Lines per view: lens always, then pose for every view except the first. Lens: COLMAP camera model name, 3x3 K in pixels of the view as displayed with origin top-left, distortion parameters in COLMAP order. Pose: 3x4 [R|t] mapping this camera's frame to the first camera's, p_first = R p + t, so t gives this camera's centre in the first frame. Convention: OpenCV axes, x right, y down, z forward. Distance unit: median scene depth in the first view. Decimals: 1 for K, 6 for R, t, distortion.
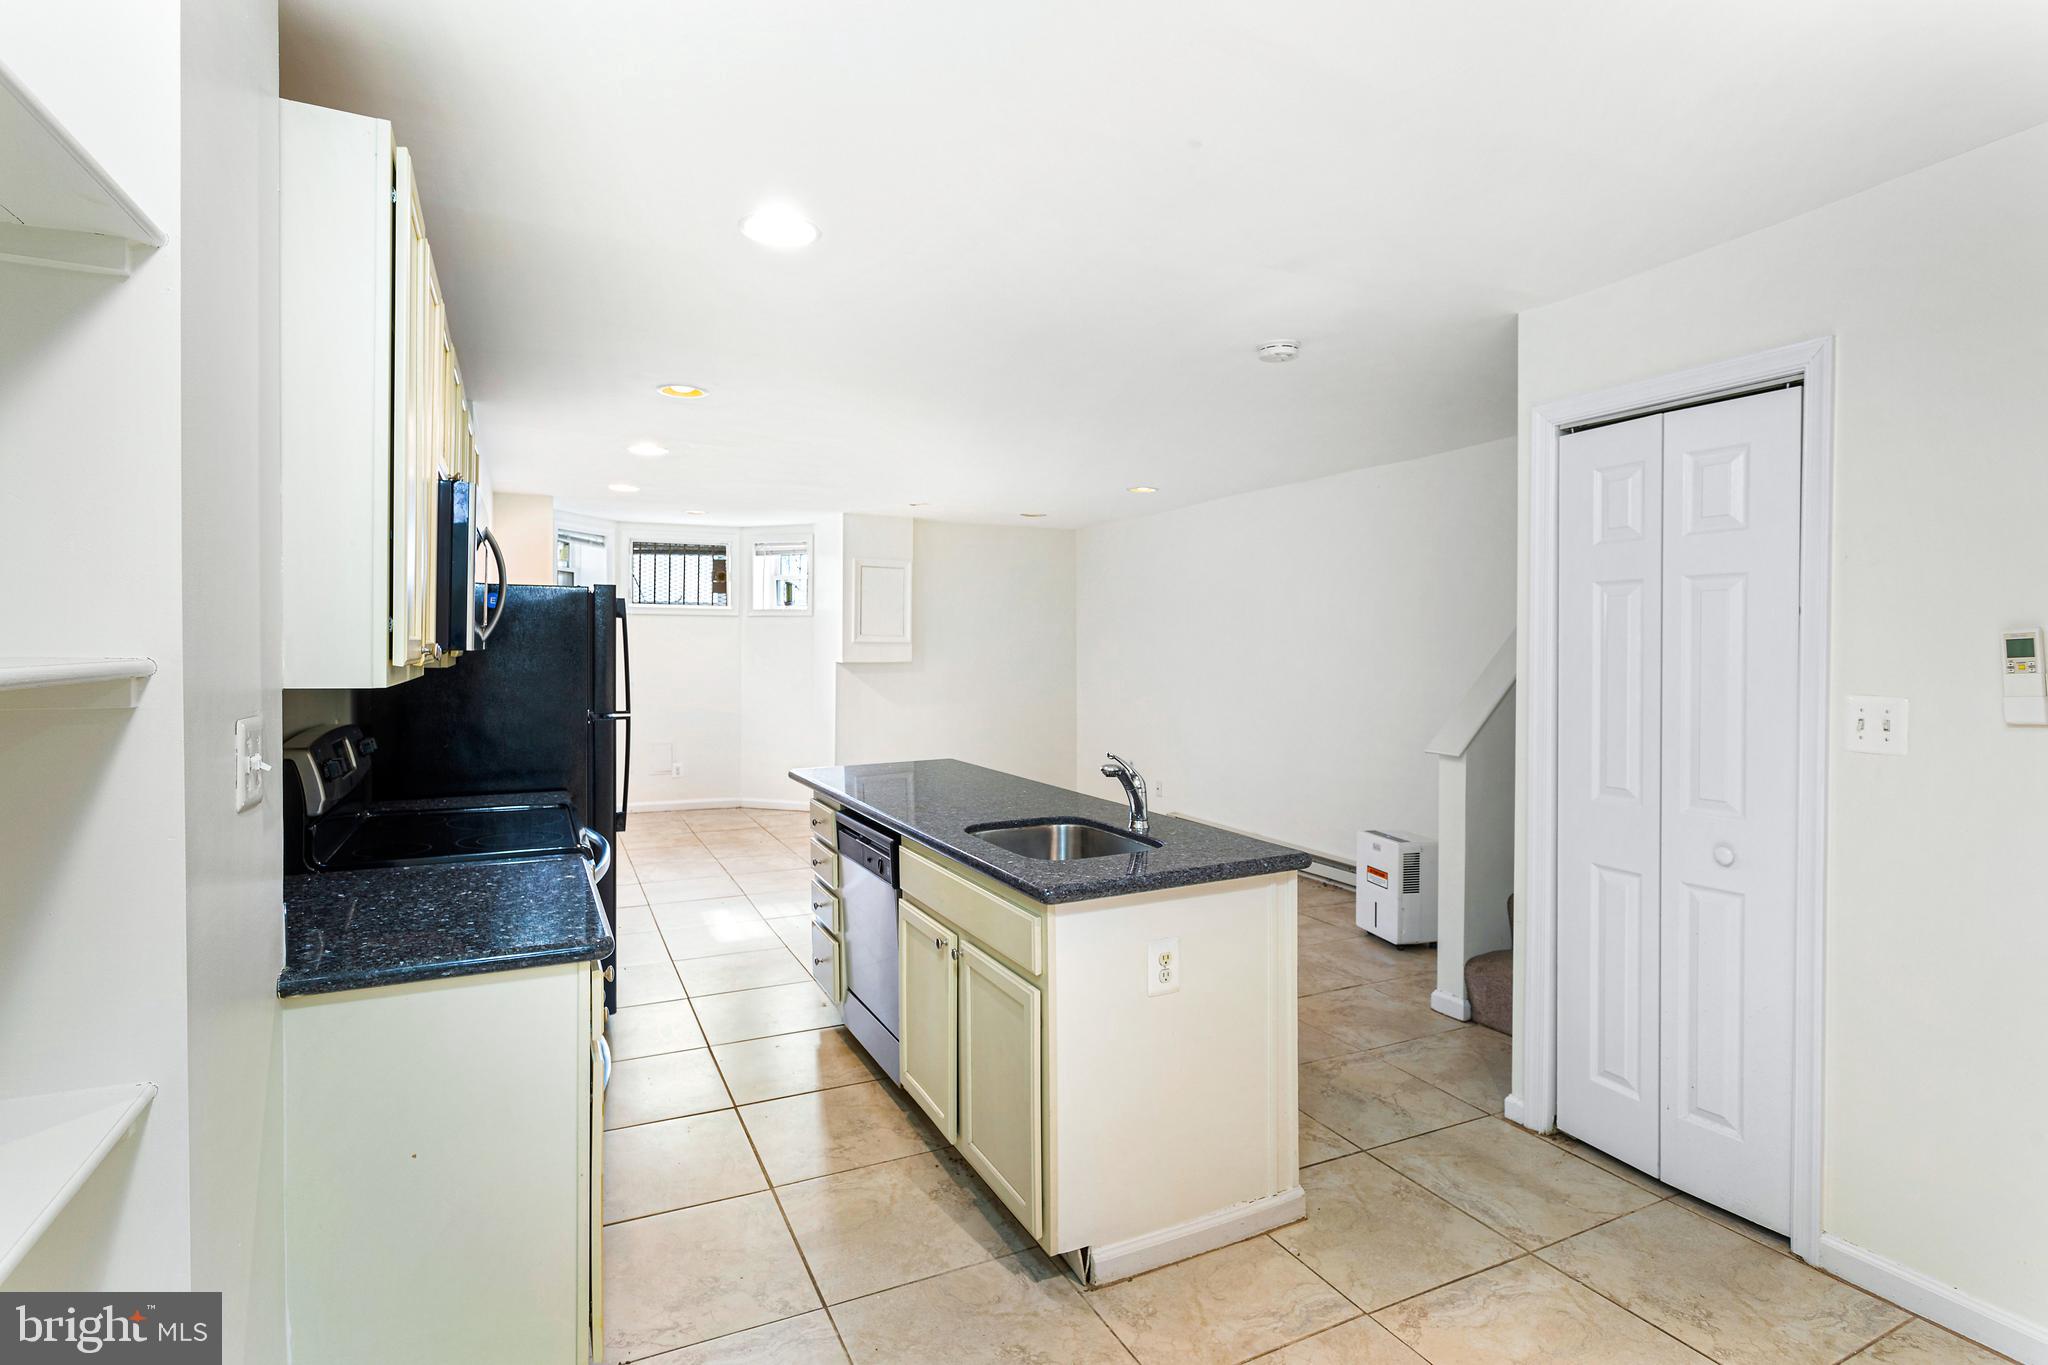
lens RADIAL K [[970.7, 0, 1021.1], [0, 970.7, 662.3], [0, 0, 1]] dist [-0.012675, 0.008212]
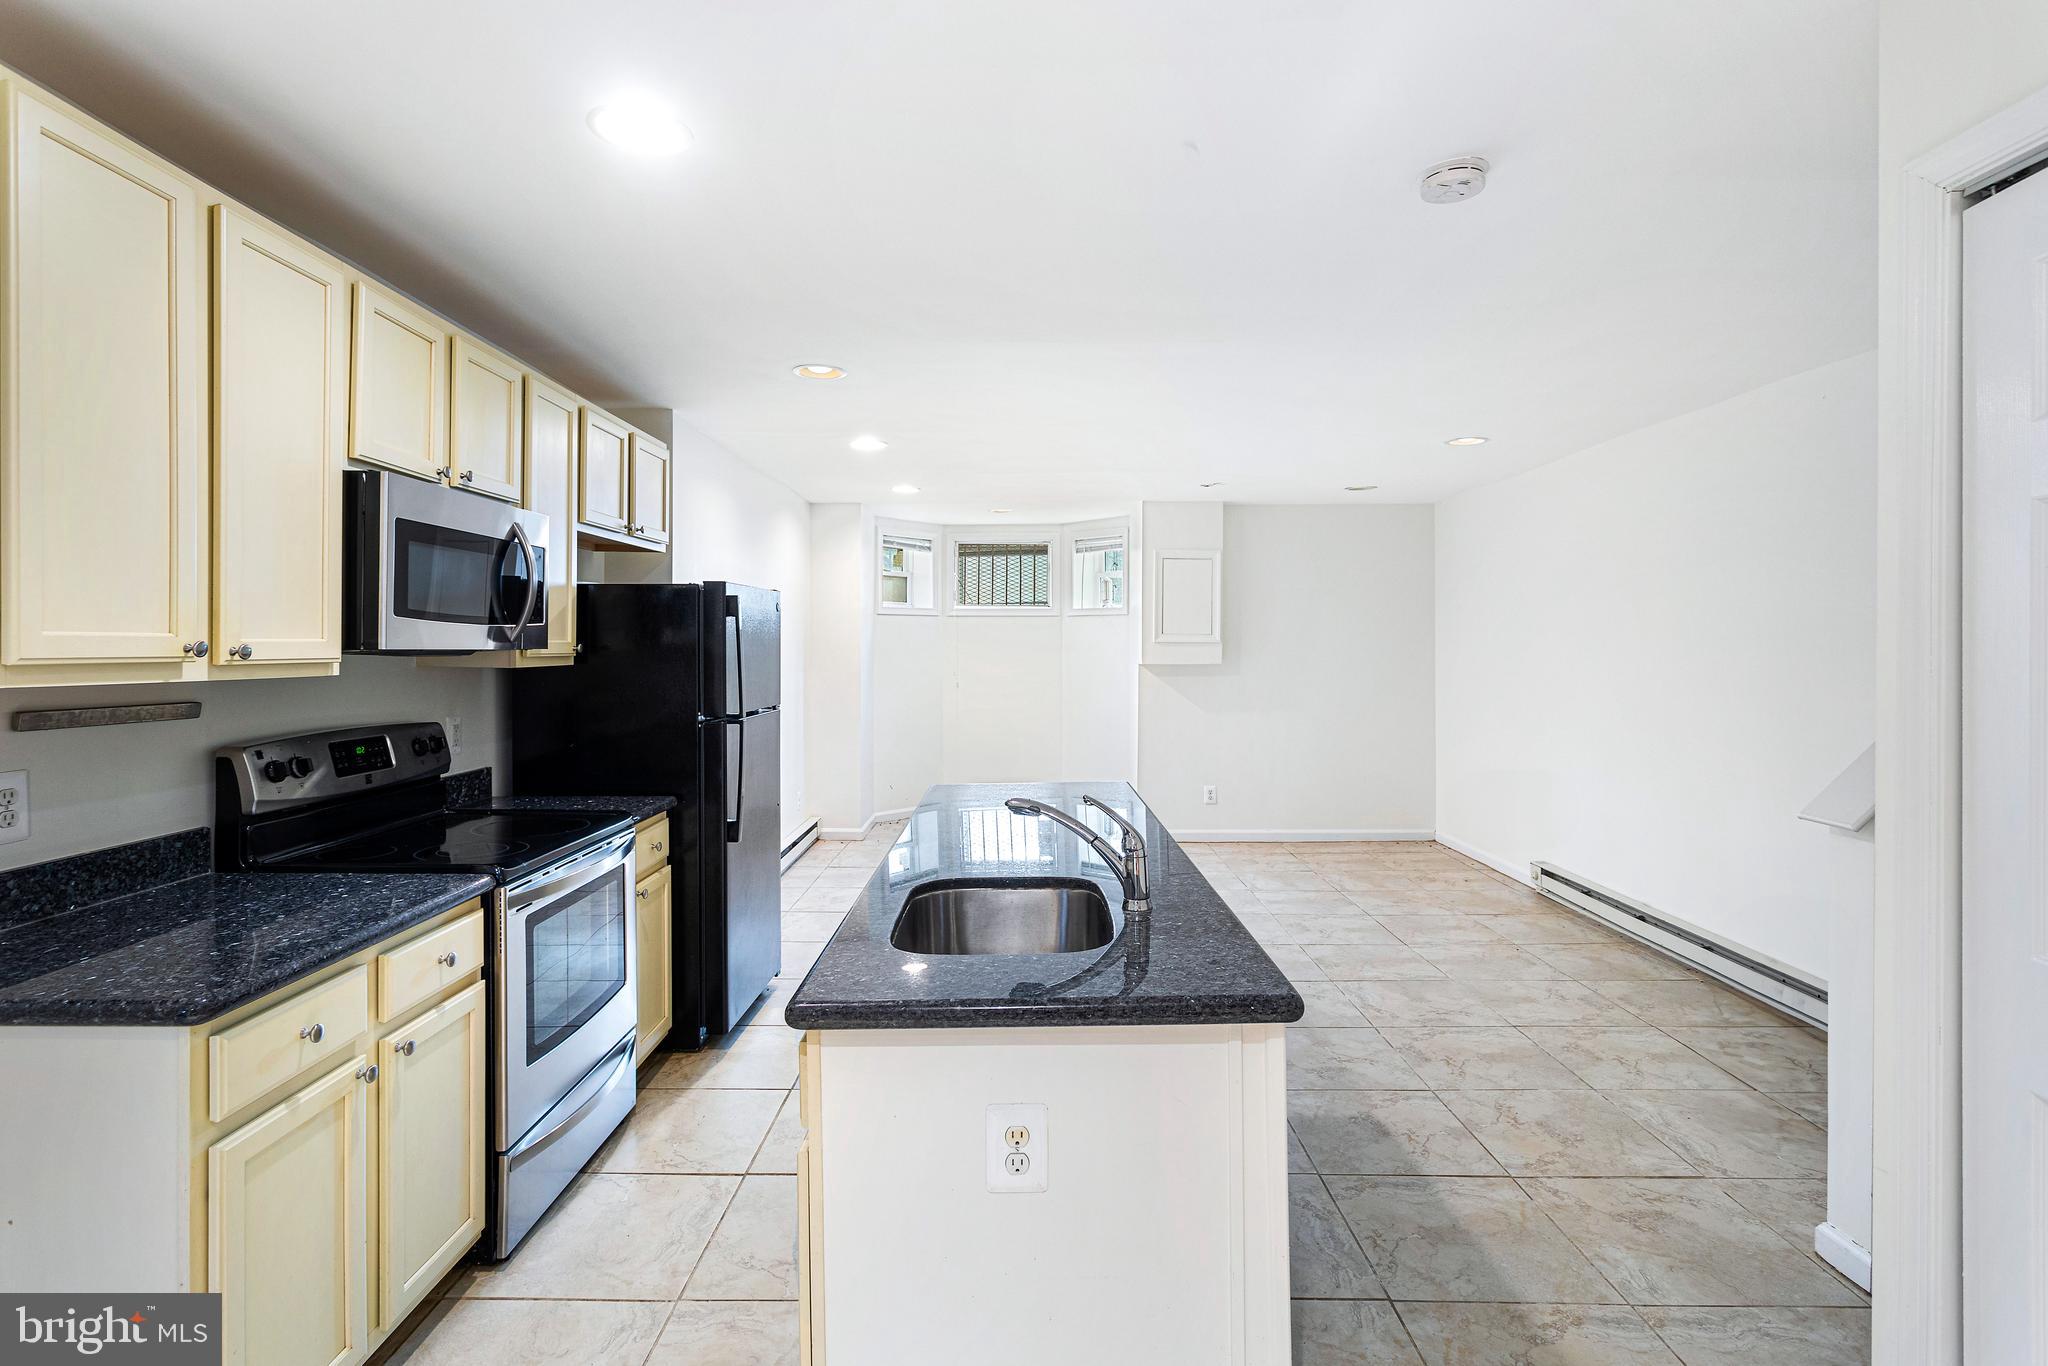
lens RADIAL K [[975.8, 0, 1043.7], [0, 975.8, 659.5], [0, 0, 1]] dist [-0.000854, 0.000534]
pose [[0.901346, 0.001293, -0.433099, 0.274858], [-0.003716, 0.999982, -0.004750, 0.000148], [0.433085, 0.005891, 0.901334, 0.274433]]
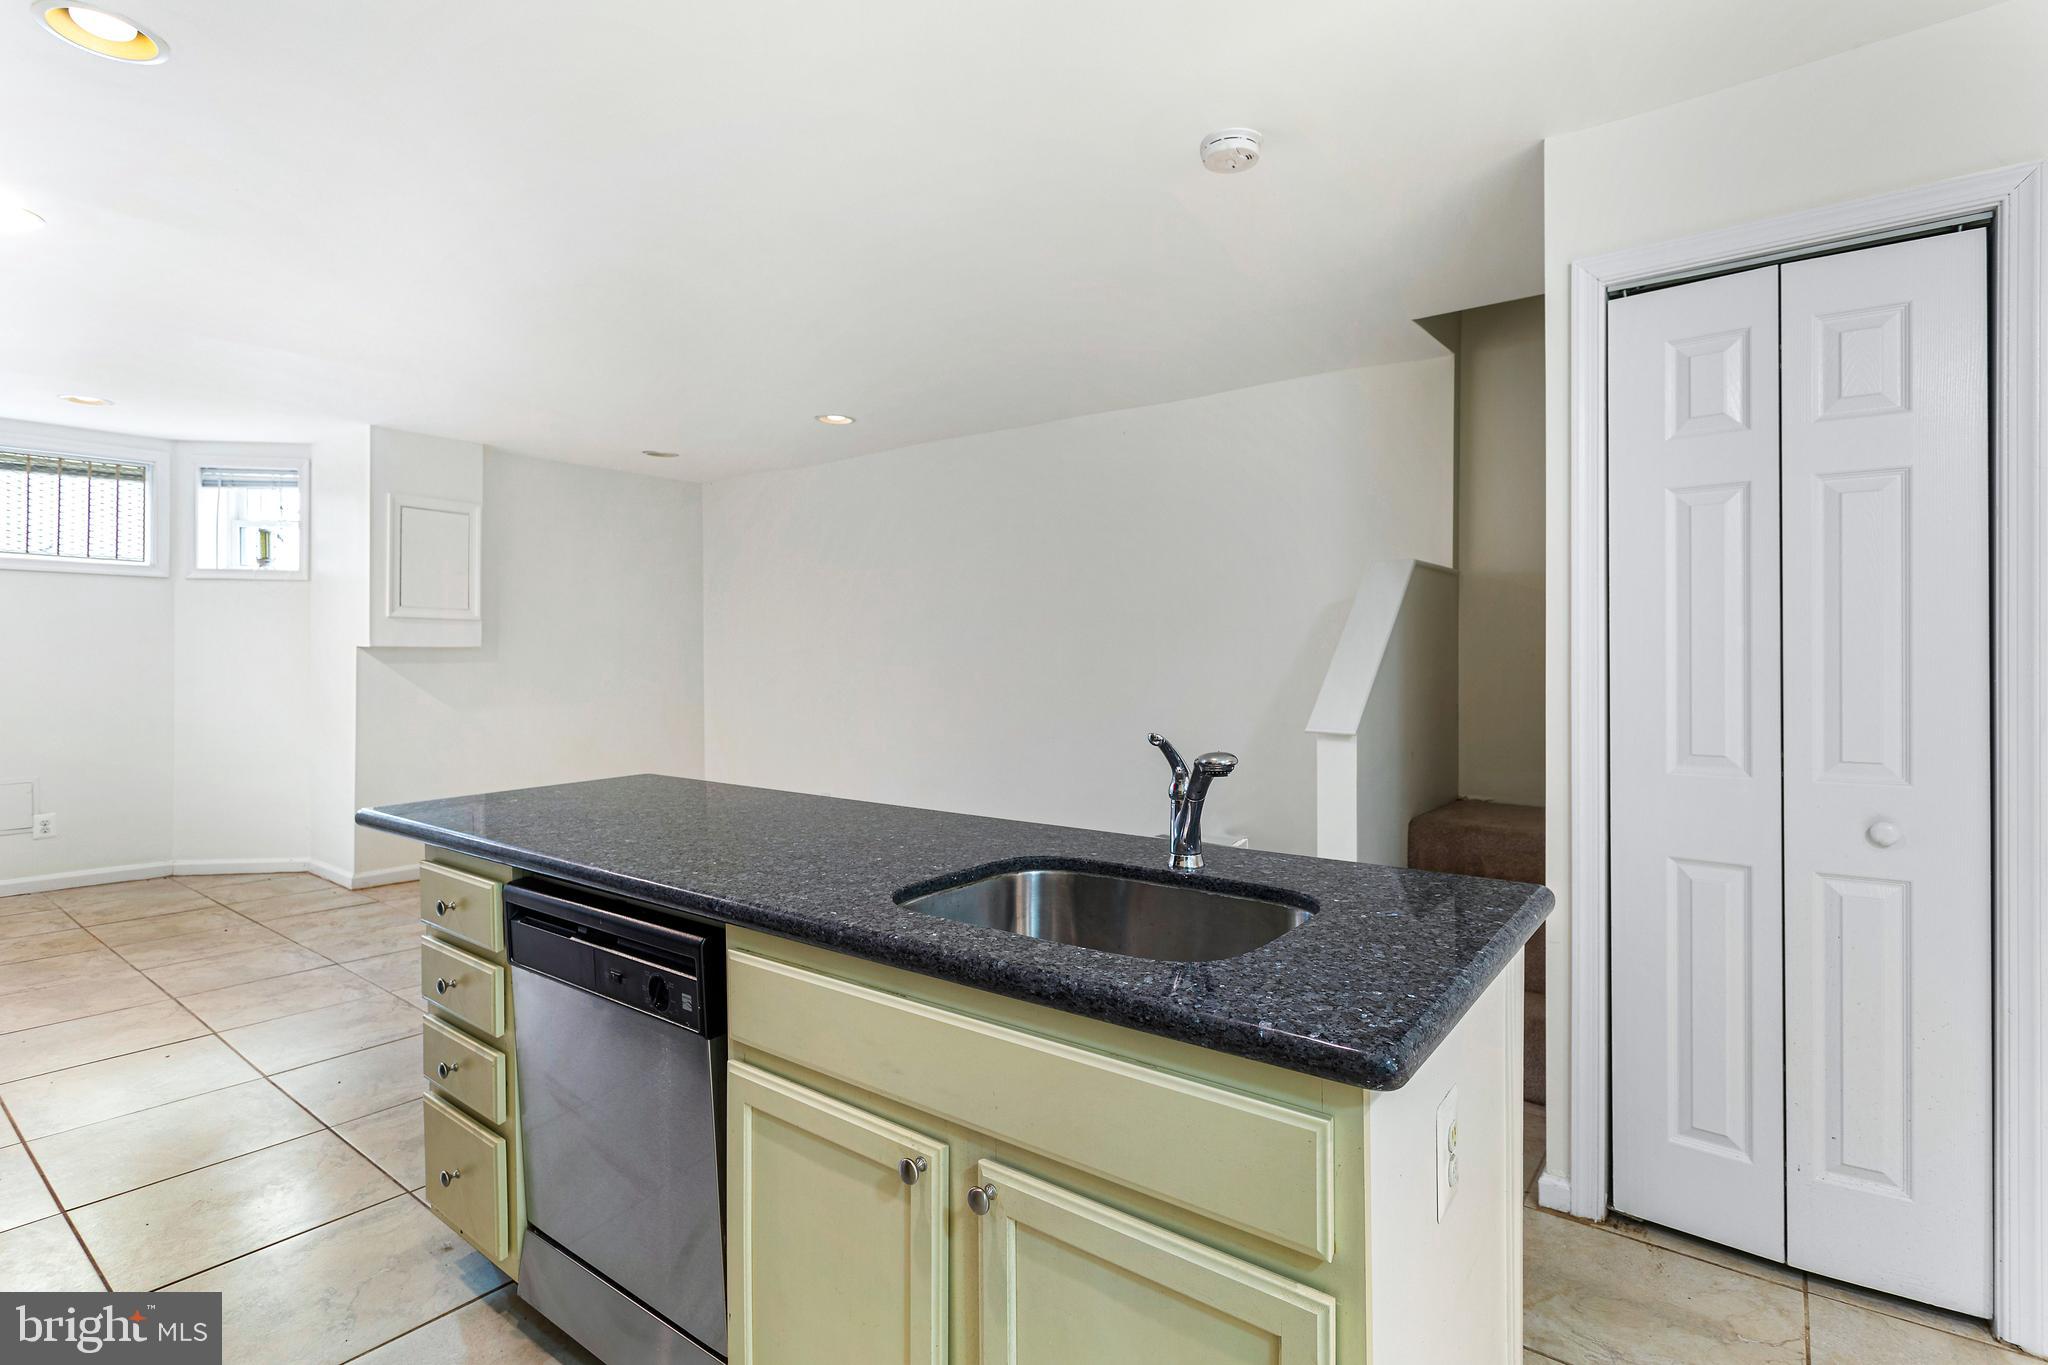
lens RADIAL K [[995.9, 0, 1012.1], [0, 995.9, 660.4], [0, 0, 1]] dist [-0.000410, 0.000182]
pose [[0.903676, -0.004961, 0.428189, -0.161478], [0.009401, 0.999922, -0.008255, 0.041357], [-0.428114, 0.011486, 0.903652, 0.385983]]
